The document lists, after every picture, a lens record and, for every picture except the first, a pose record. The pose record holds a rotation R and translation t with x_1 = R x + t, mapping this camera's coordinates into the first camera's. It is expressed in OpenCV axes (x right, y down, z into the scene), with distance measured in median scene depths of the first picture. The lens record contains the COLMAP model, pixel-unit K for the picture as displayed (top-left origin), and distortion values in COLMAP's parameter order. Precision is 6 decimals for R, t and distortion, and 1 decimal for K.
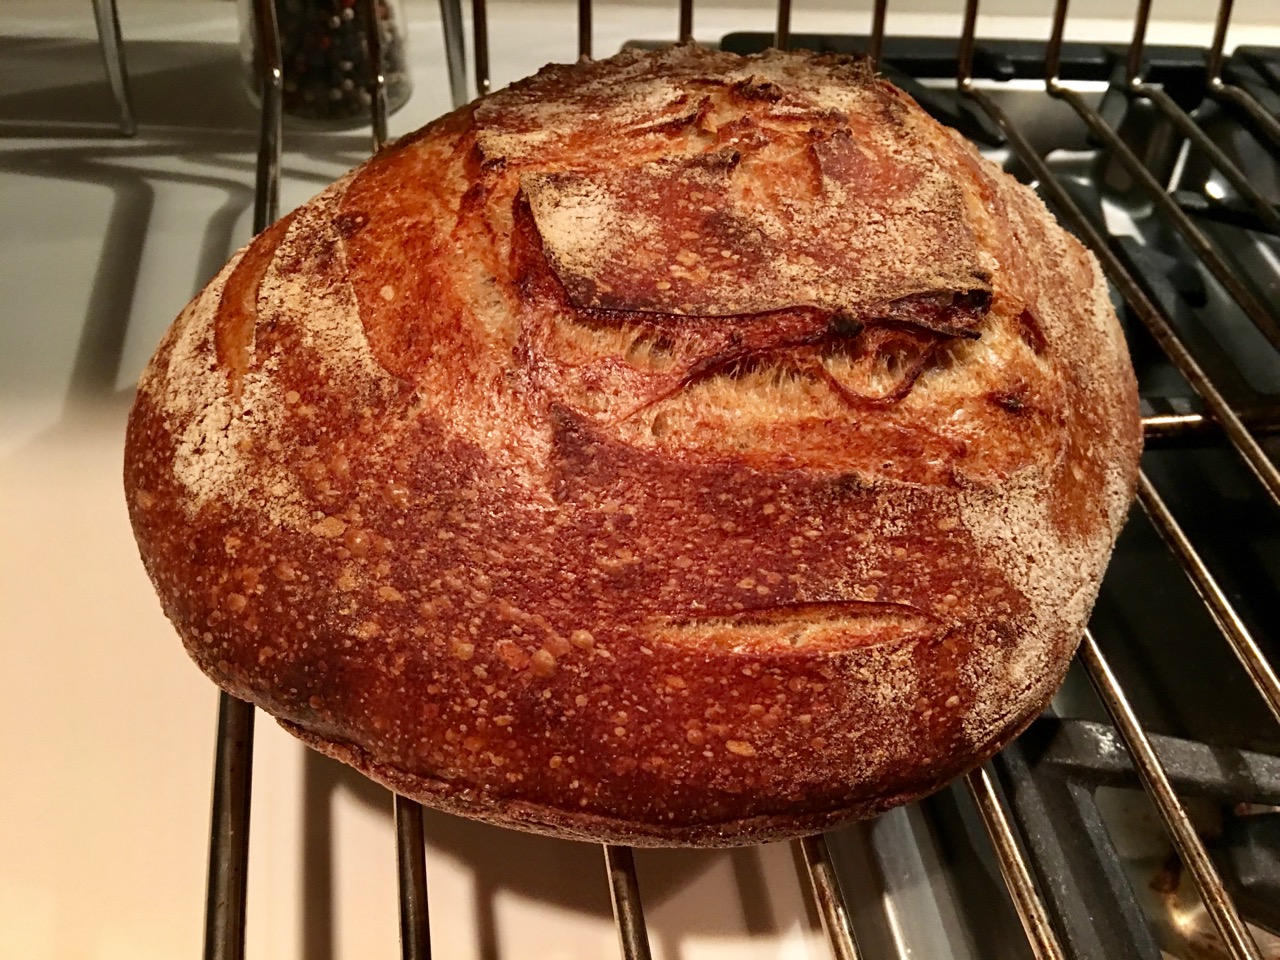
lens RADIAL K [[1094.7, 0, 640.0], [0, 1094.7, 480.0], [0, 0, 1]] dist [0.078203, -0.199115]
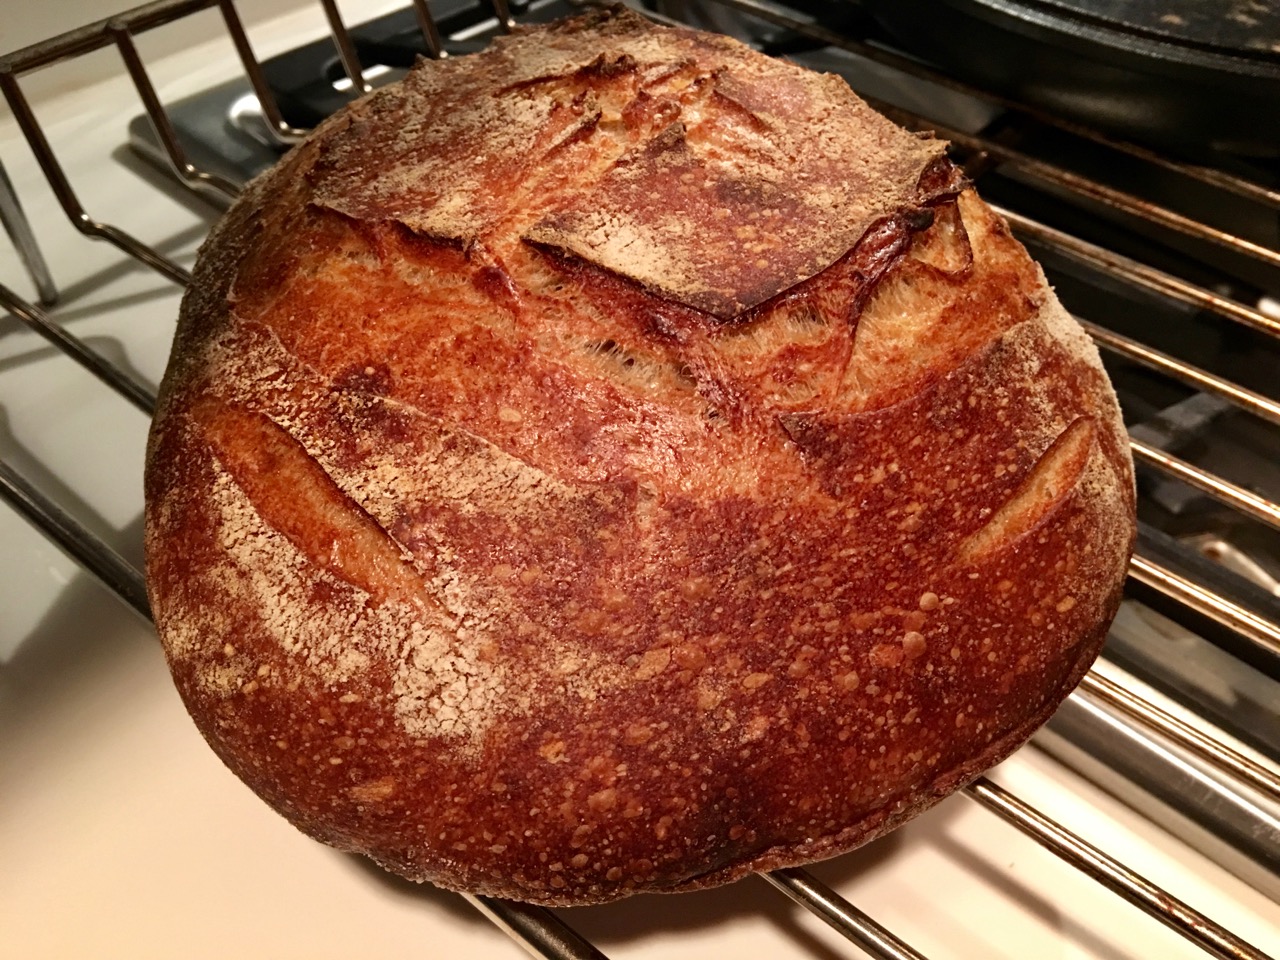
lens RADIAL K [[1094.7, 0, 640.0], [0, 1094.7, 480.0], [0, 0, 1]] dist [0.078203, -0.199115]
pose [[0.750467, -0.515105, 0.414084, -0.580532], [0.502950, 0.851582, 0.147813, -0.219013], [-0.428766, 0.097335, 0.898157, 0.192808]]
